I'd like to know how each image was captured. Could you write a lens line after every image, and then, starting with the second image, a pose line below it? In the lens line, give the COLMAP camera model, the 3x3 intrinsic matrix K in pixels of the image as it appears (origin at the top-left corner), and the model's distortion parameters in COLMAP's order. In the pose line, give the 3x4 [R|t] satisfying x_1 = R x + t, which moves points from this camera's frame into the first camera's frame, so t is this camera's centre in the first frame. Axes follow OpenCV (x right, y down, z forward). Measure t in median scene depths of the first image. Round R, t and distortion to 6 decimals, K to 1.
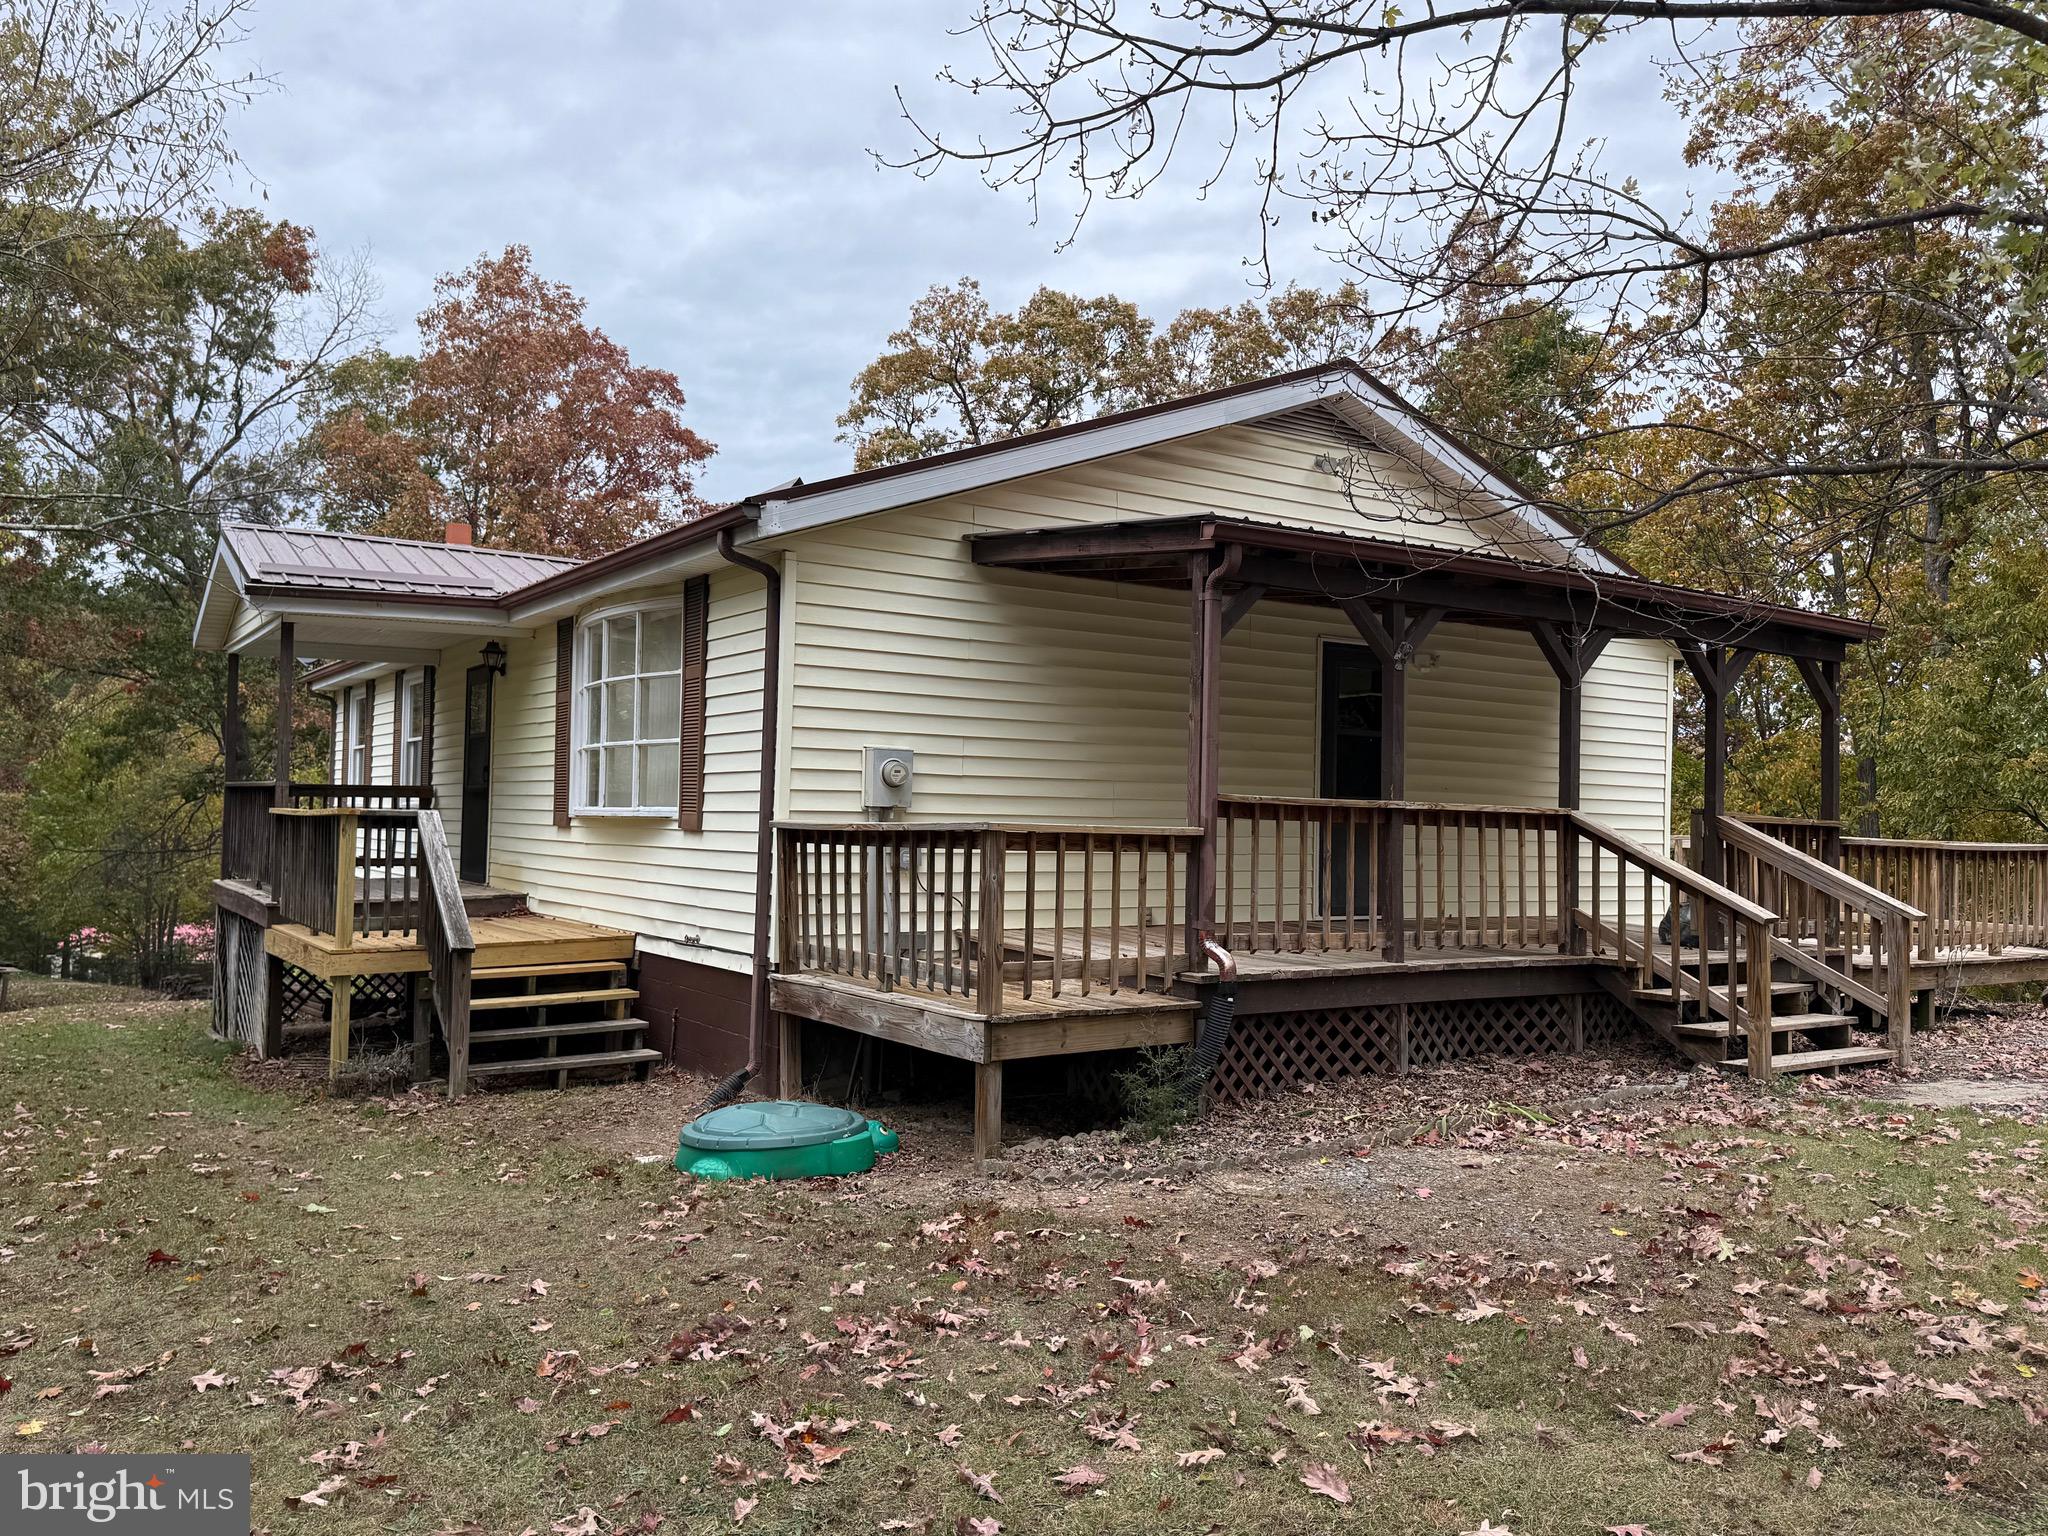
lens RADIAL K [[1557.8, 0, 1022.6], [0, 1557.8, 764.4], [0, 0, 1]] dist [0.042115, -0.011283]
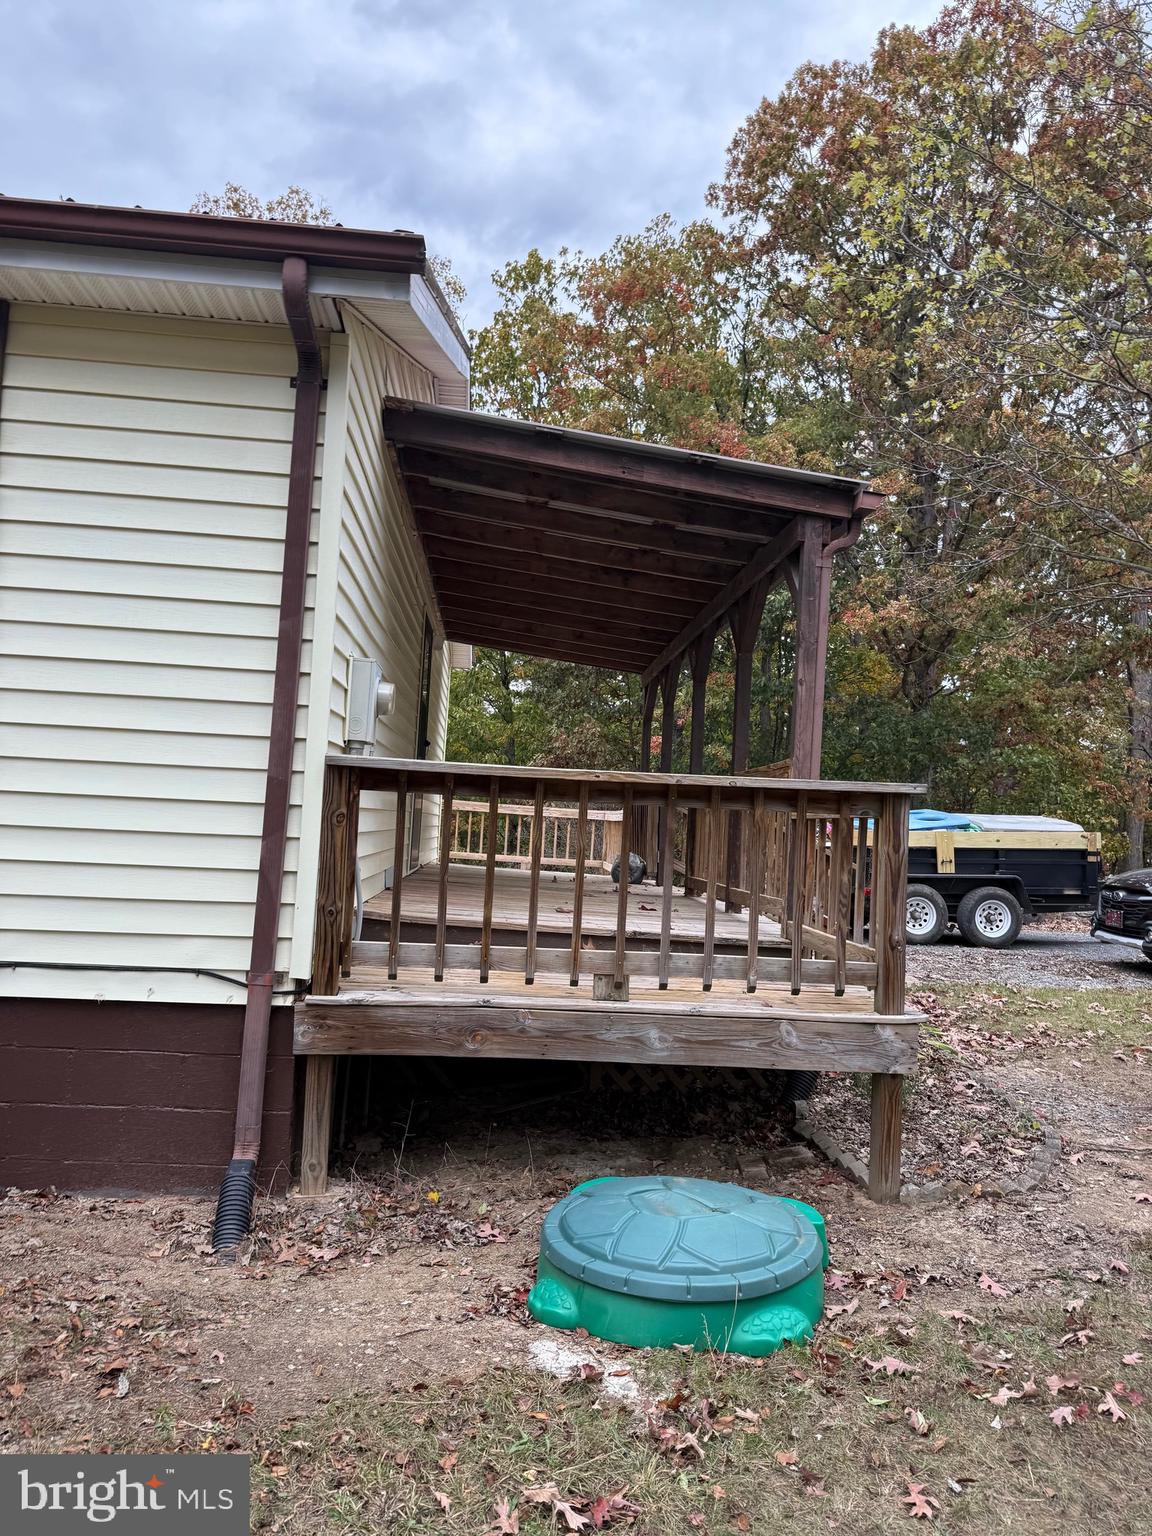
lens RADIAL K [[1093.1, 0, 581.6], [0, 1093.1, 769.3], [0, 0, 1]] dist [0.049902, -0.047853]
pose [[0.497428, 0.051910, 0.865951, -0.357995], [-0.074091, 0.997103, -0.017212, 0.030749], [-0.864335, -0.055598, 0.499833, 0.496624]]
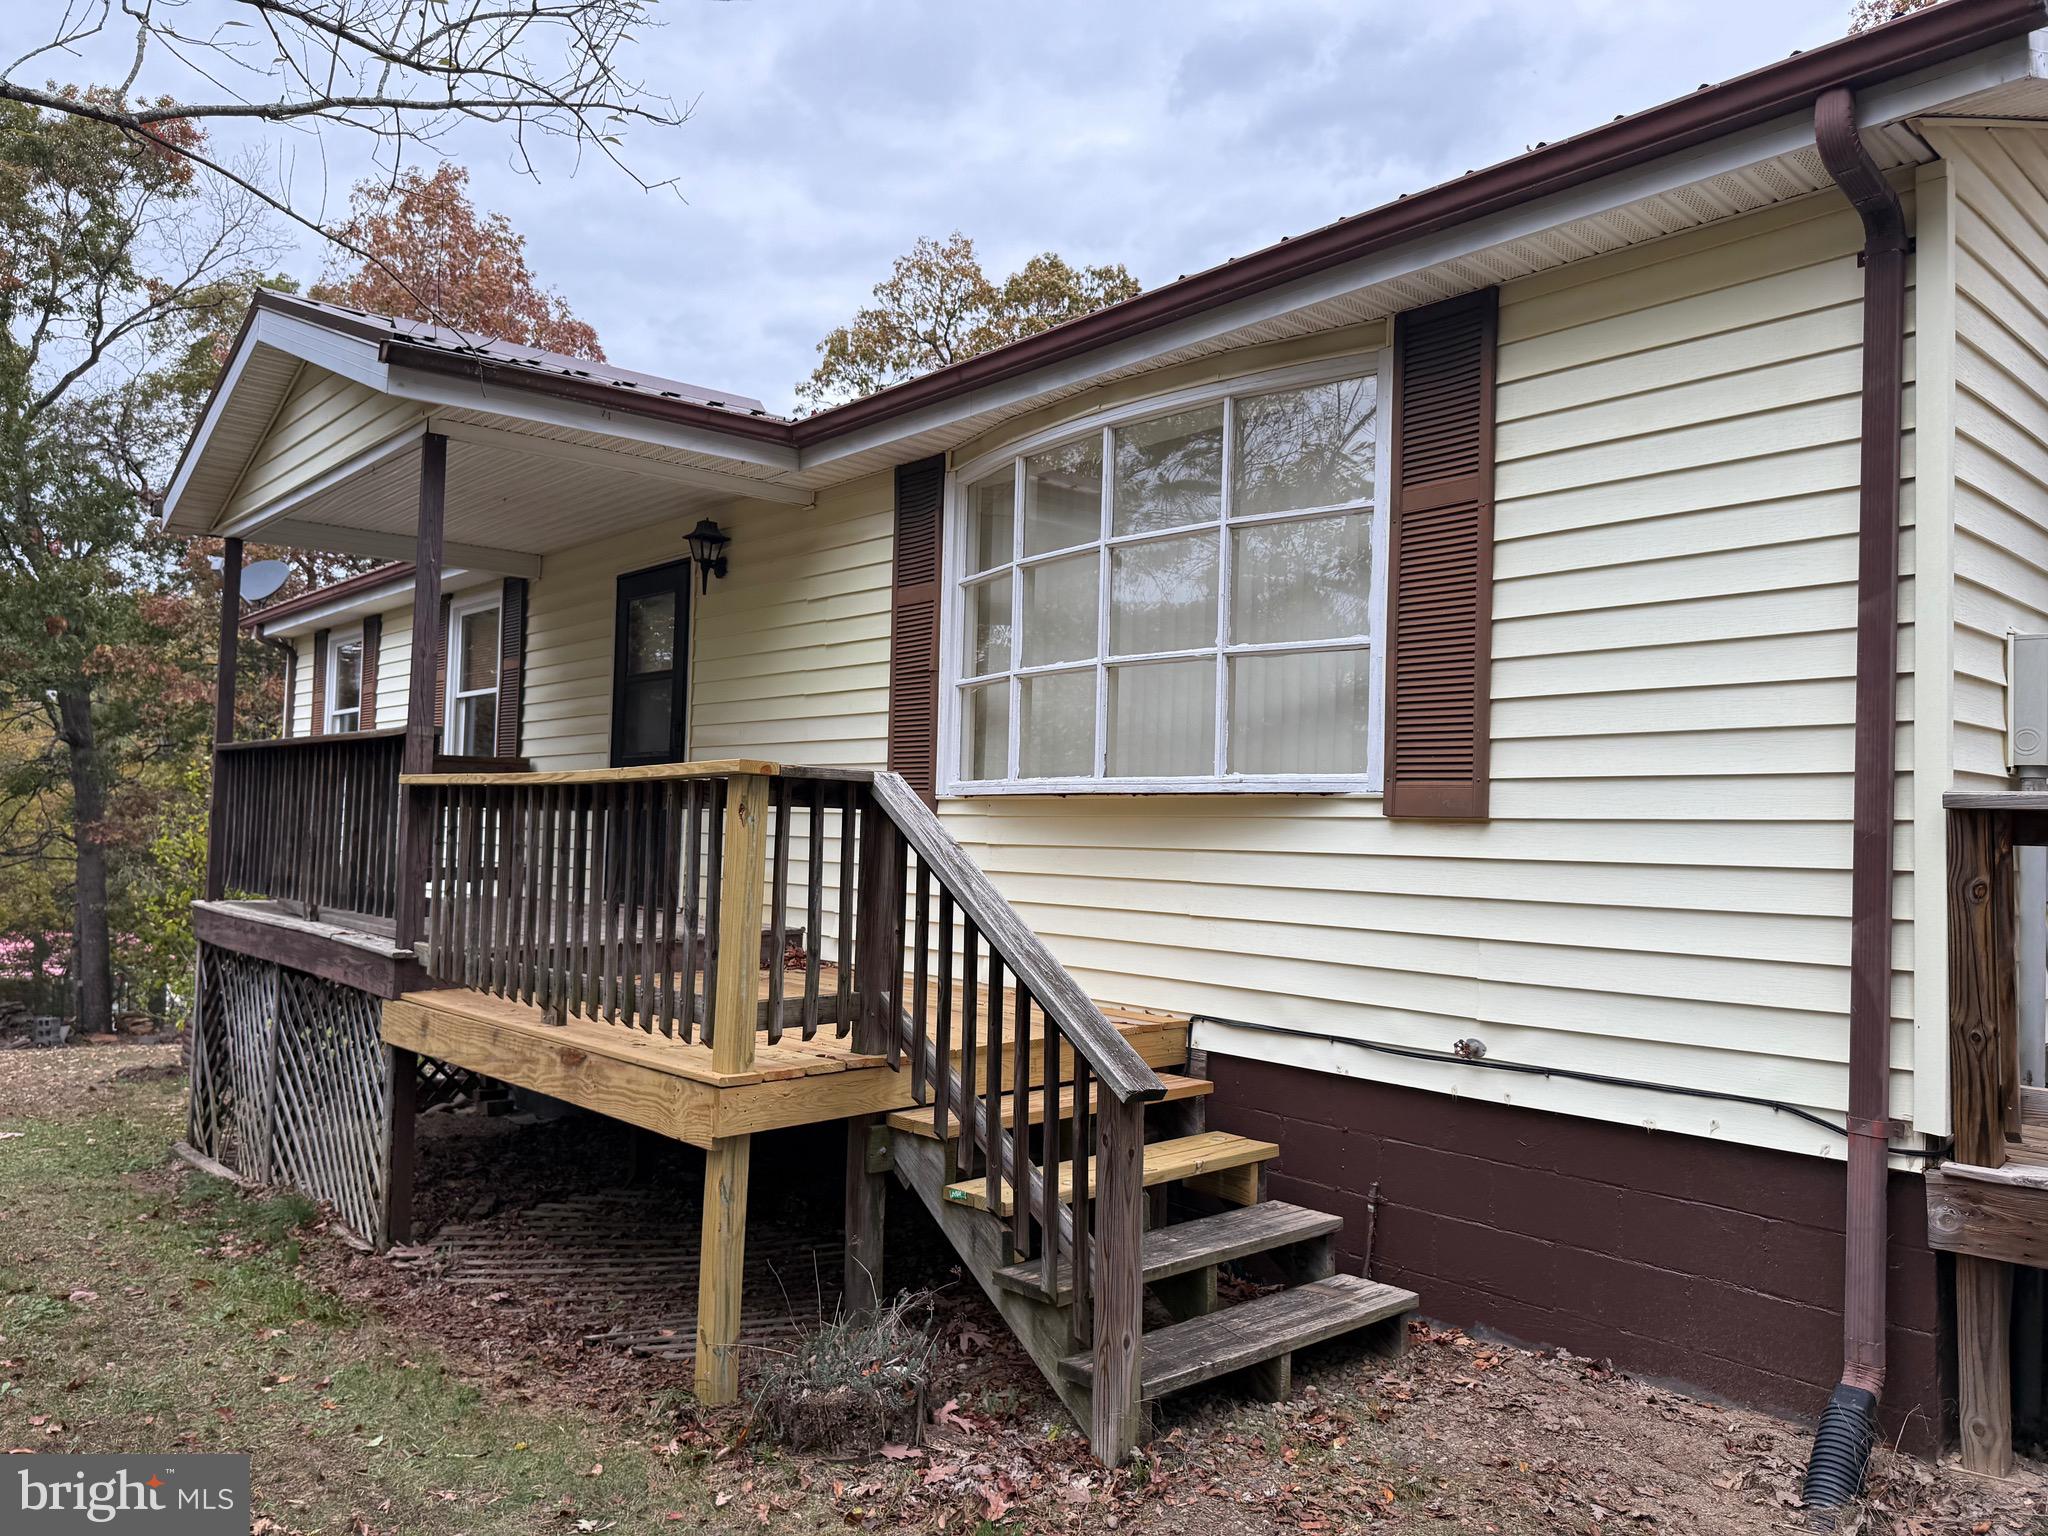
lens RADIAL K [[1457.4, 0, 1038.2], [0, 1457.4, 761.5], [0, 0, 1]] dist [0.049902, -0.047853]
pose [[0.989438, 0.019001, 0.143708, -0.331415], [-0.016948, 0.999736, -0.015497, 0.027496], [-0.143964, 0.012898, 0.989499, 0.465526]]
